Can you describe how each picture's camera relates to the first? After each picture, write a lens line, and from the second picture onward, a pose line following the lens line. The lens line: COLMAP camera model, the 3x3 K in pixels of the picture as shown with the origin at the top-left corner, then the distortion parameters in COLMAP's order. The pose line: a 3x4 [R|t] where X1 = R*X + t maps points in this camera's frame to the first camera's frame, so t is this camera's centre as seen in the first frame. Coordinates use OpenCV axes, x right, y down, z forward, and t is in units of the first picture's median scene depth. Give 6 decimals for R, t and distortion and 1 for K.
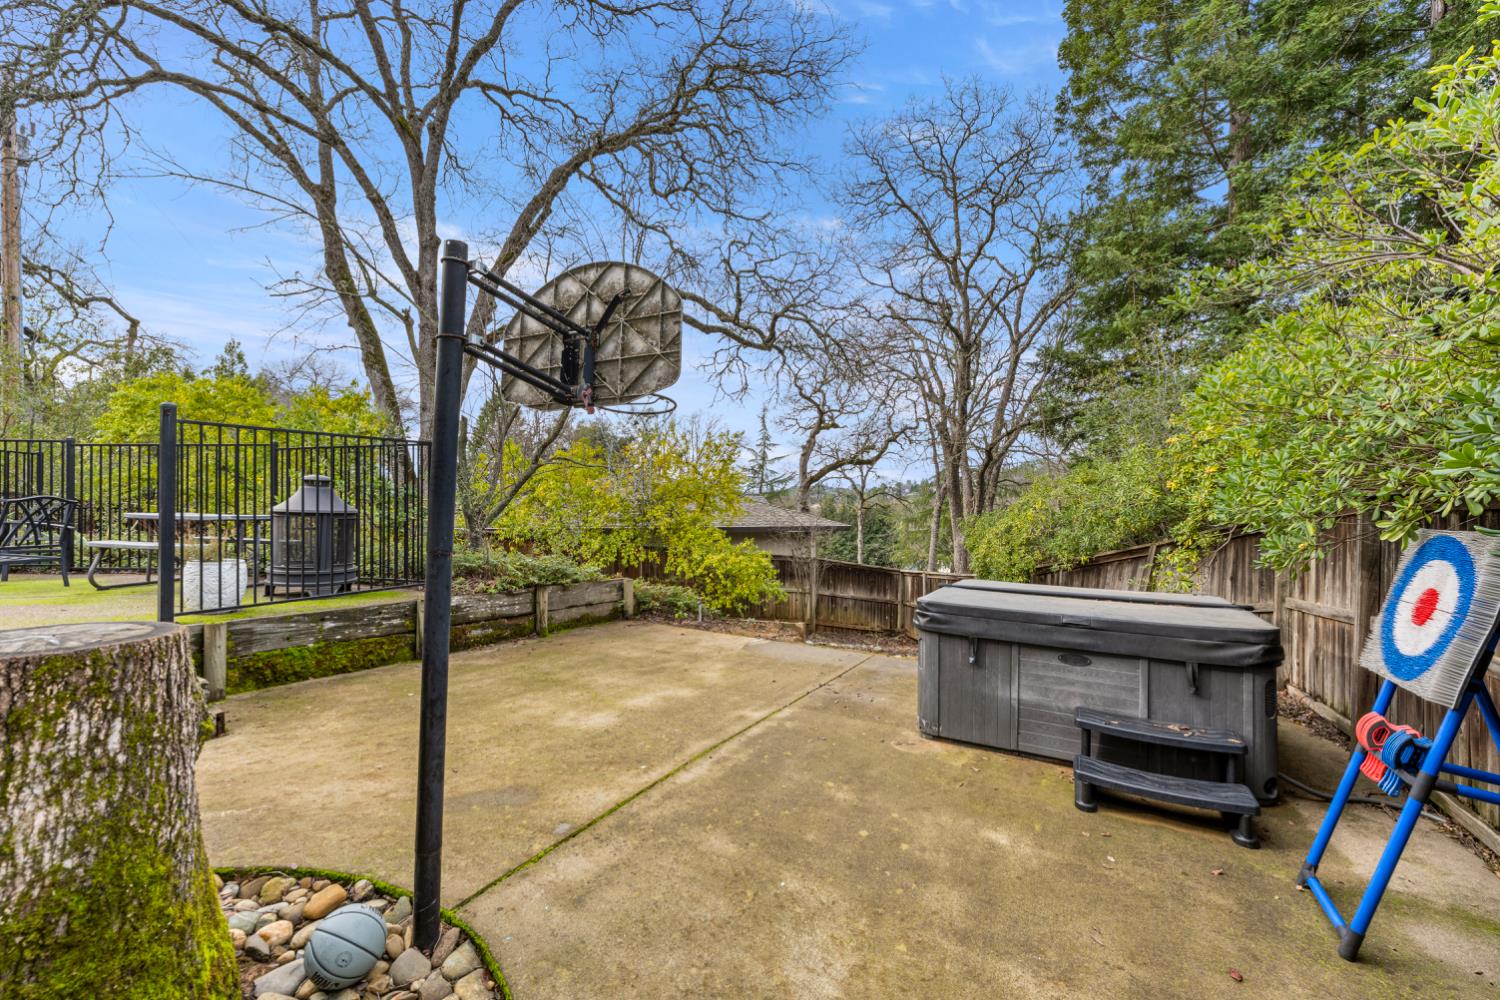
lens RADIAL K [[608.9, 0, 758.5], [0, 608.9, 511.9], [0, 0, 1]] dist [0.000905, 0.000547]
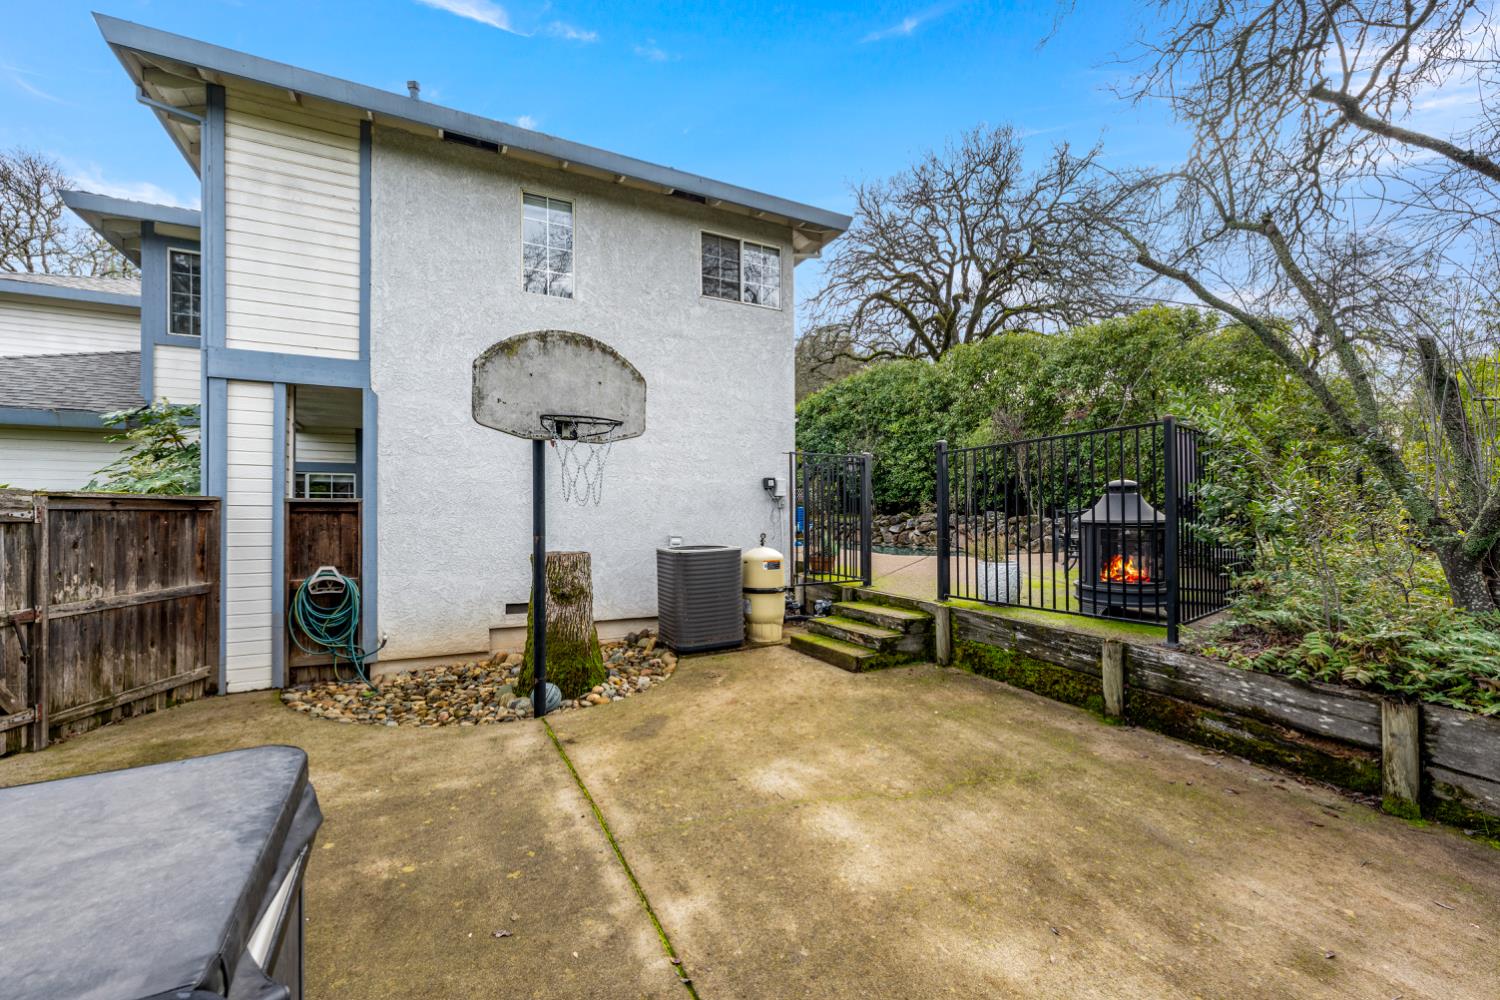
lens RADIAL K [[608.9, 0, 758.5], [0, 608.9, 511.9], [0, 0, 1]] dist [0.000905, 0.000547]
pose [[-0.540269, -0.013424, -0.841385, 0.428819], [-0.009169, 0.999907, -0.010066, -0.001130], [0.841442, 0.002276, -0.540342, 1.436459]]
